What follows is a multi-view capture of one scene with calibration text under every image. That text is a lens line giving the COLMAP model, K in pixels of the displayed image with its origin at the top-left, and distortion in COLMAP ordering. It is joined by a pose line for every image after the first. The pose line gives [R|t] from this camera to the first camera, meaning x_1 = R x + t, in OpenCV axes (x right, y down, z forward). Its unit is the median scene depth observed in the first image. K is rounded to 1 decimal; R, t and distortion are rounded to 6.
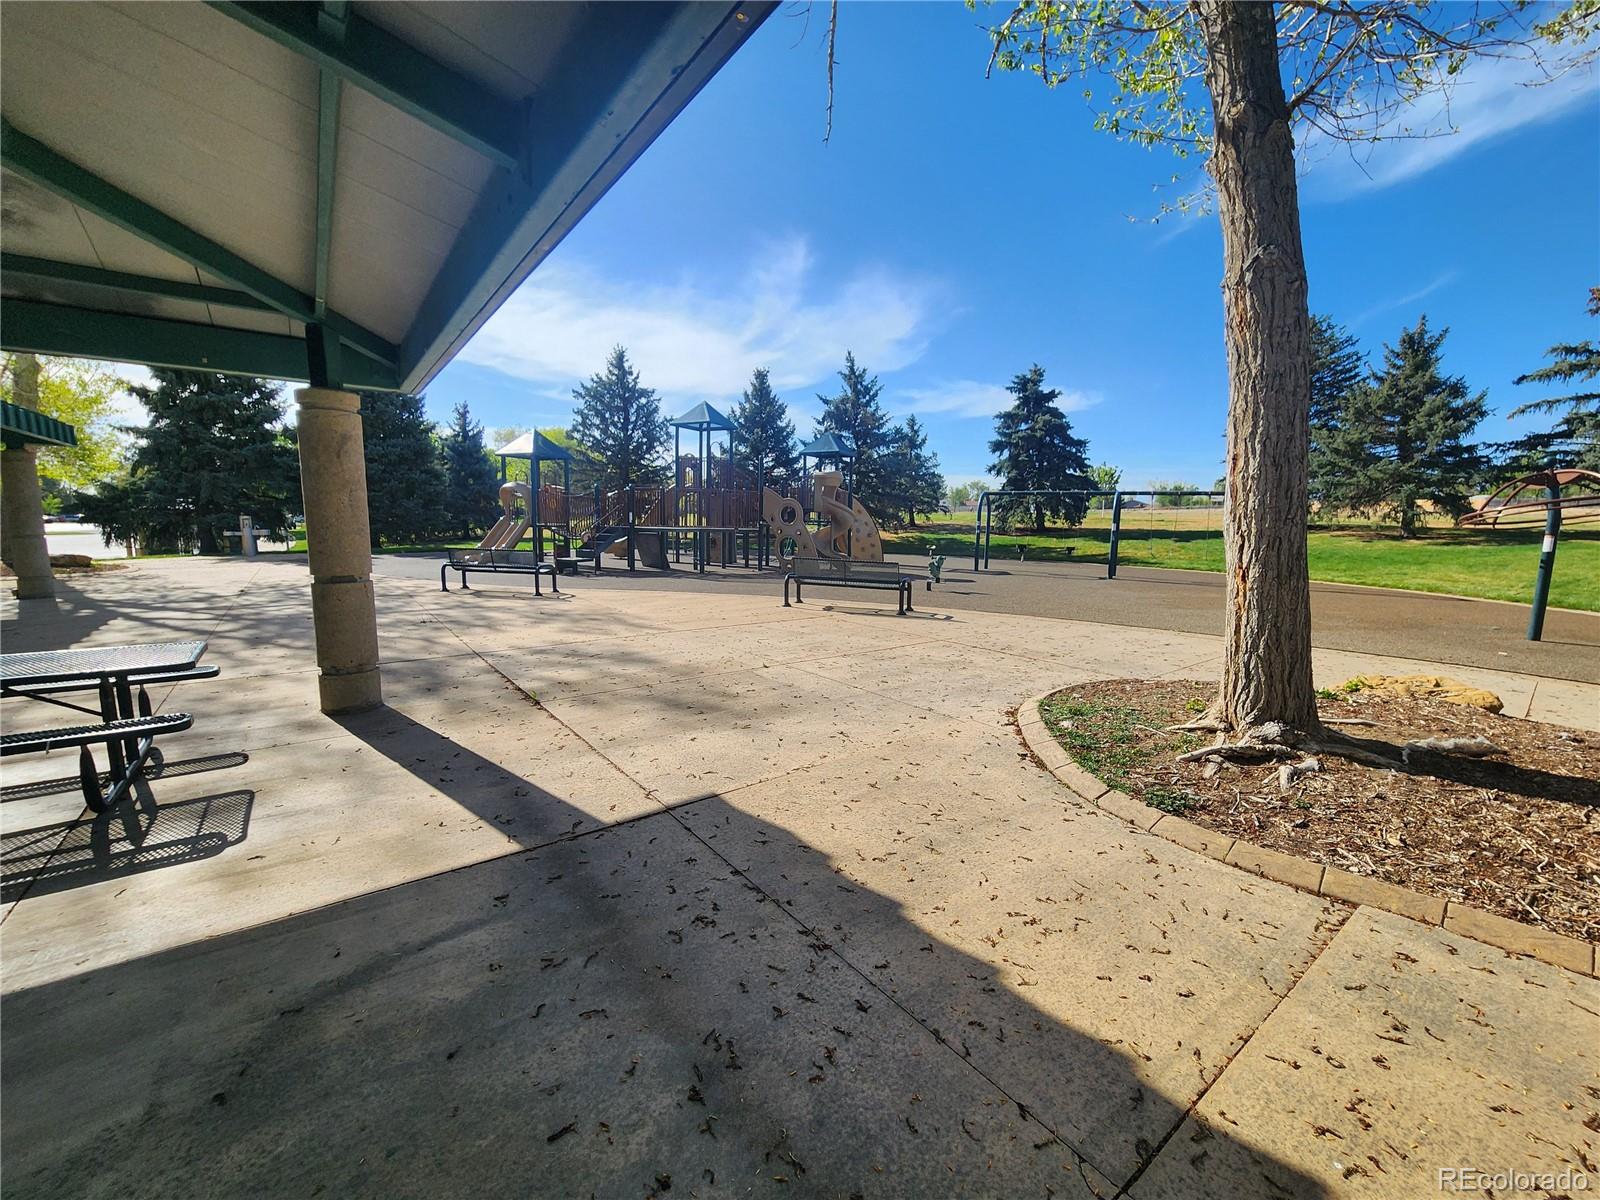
lens RADIAL K [[639.6, 0, 800.0], [0, 639.6, 600.0], [0, 0, 1]] dist [0.000722, 0.000938]
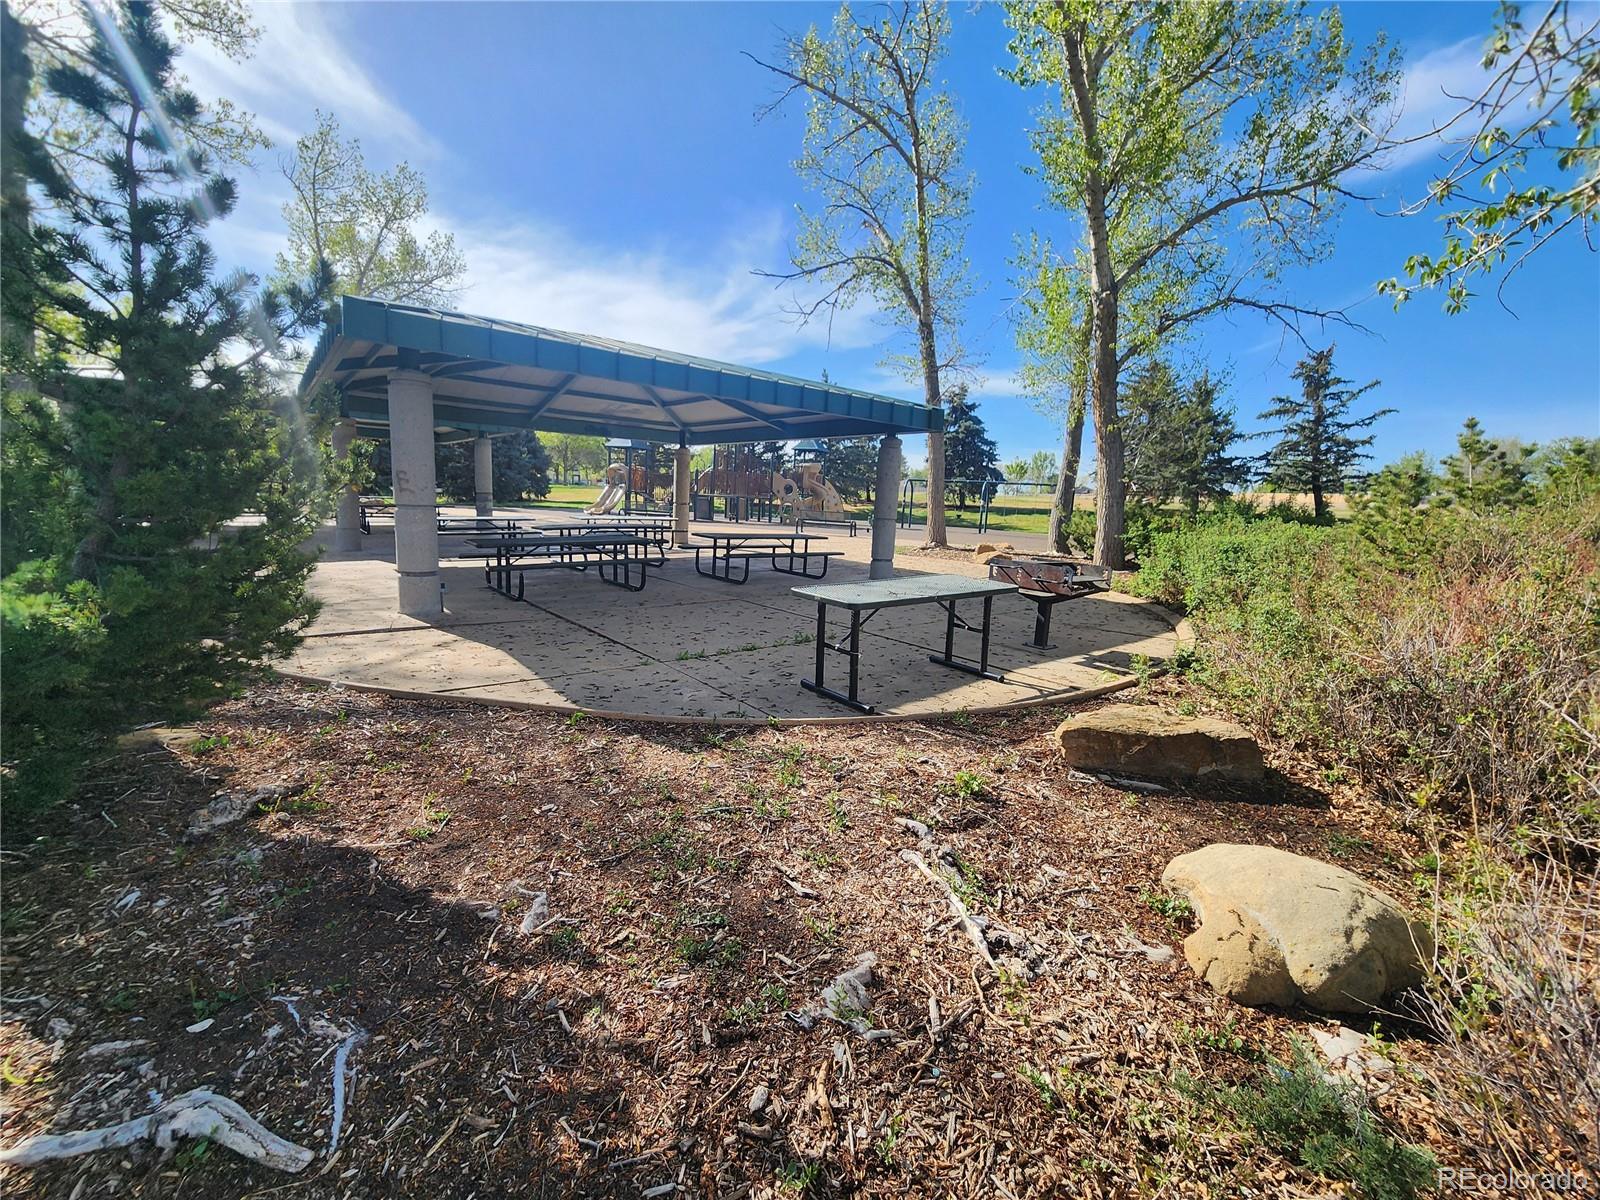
lens RADIAL K [[652.2, 0, 773.2], [0, 652.2, 599.8], [0, 0, 1]] dist [-0.000565, 0.000054]
pose [[0.999497, 0.027945, 0.014997, -0.035489], [-0.028427, 0.999050, 0.033016, 0.050477], [-0.014060, -0.033426, 0.999342, -0.360129]]
